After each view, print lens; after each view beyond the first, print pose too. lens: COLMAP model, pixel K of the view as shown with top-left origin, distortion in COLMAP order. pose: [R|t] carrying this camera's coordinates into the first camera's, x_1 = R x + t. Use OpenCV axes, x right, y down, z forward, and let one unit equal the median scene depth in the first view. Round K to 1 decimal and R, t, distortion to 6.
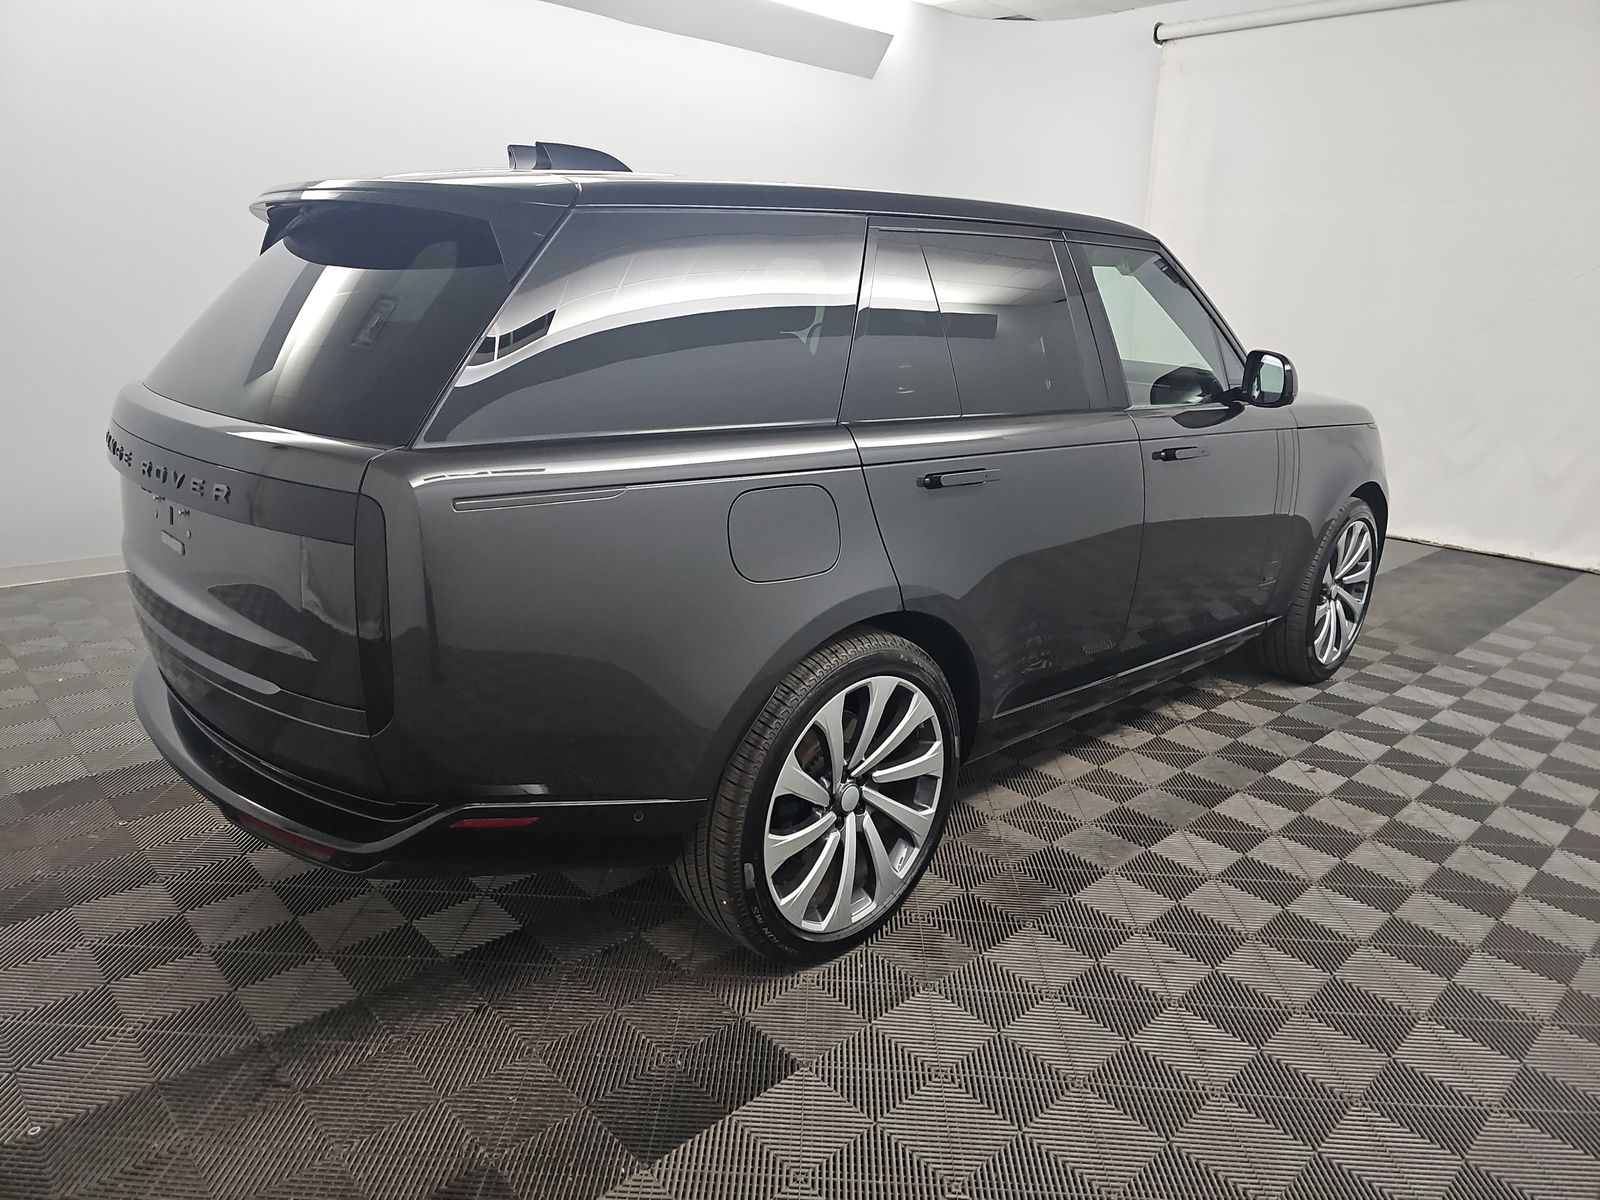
lens RADIAL K [[1052.1, 0, 800.0], [0, 1052.1, 600.0], [0, 0, 1]] dist [0.000172, 0.000523]
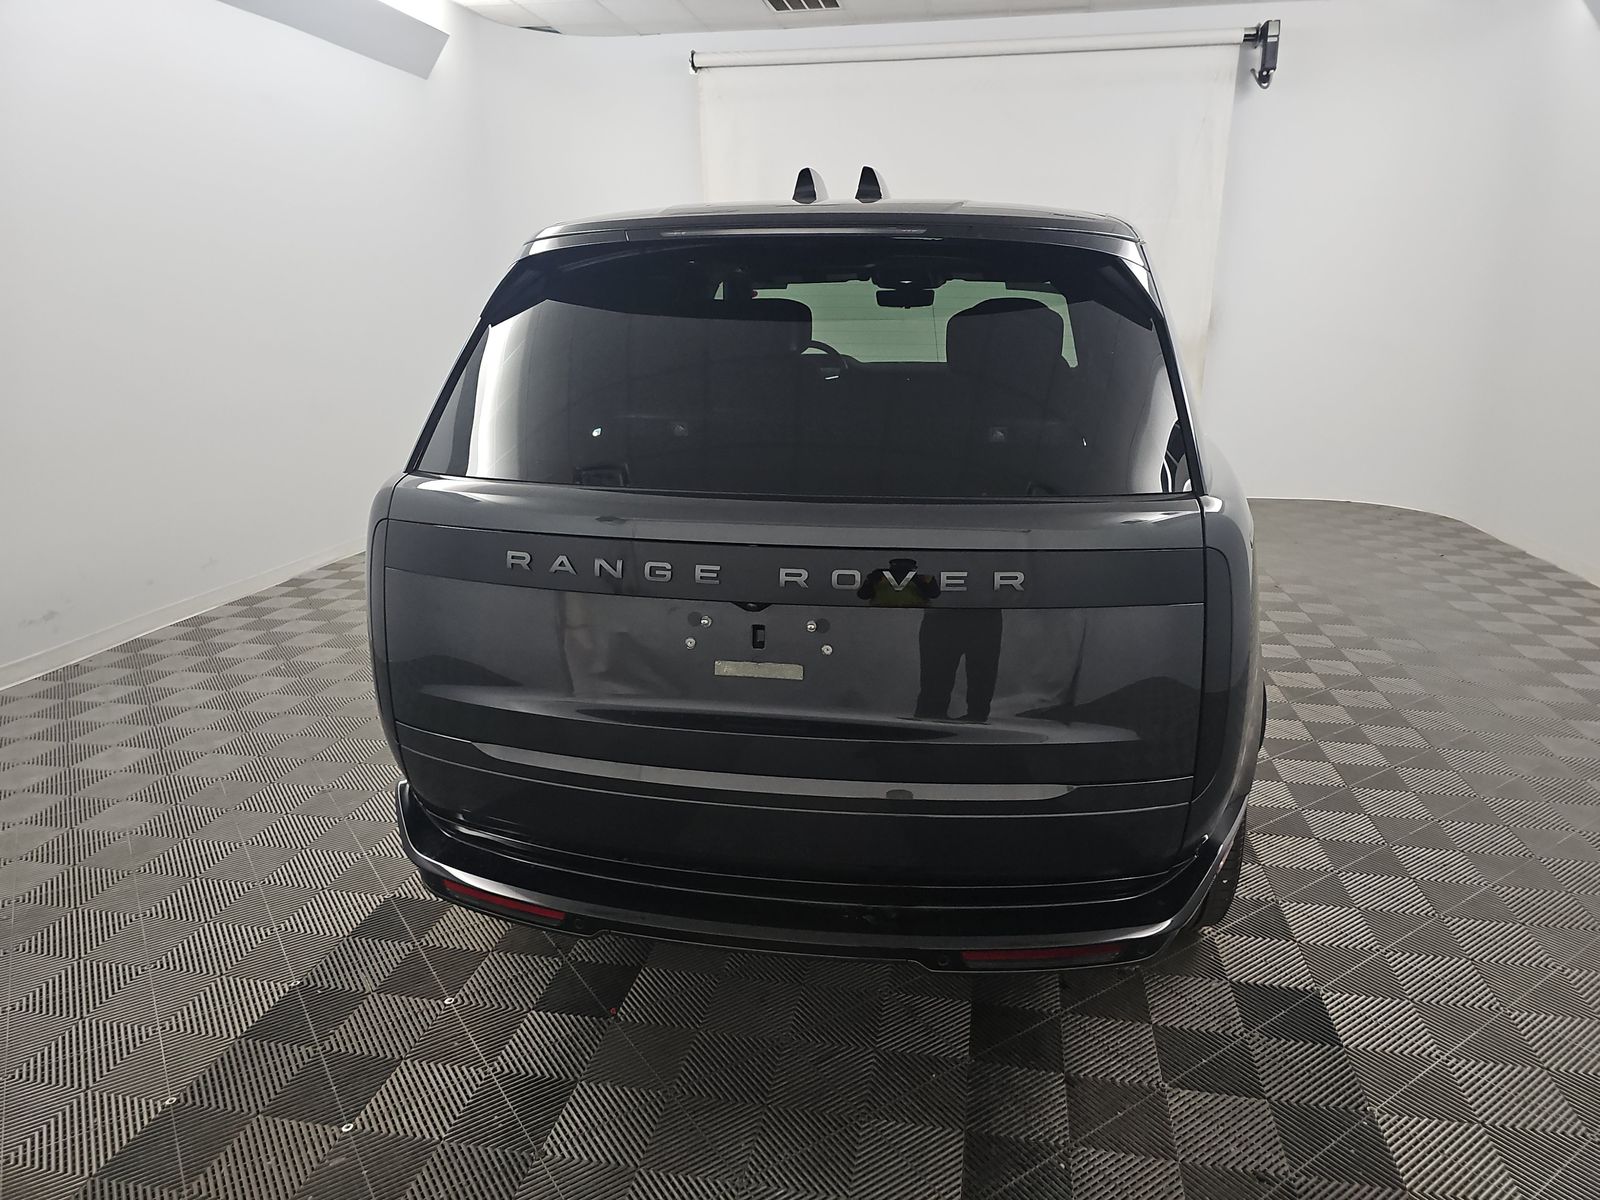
lens RADIAL K [[1052.1, 0, 800.0], [0, 1052.1, 600.0], [0, 0, 1]] dist [0.000172, 0.000523]
pose [[0.799291, -0.190749, 0.569867, -0.287104], [0.194843, 0.979318, 0.054516, -0.040024], [-0.568480, 0.067460, 0.819927, 0.100300]]
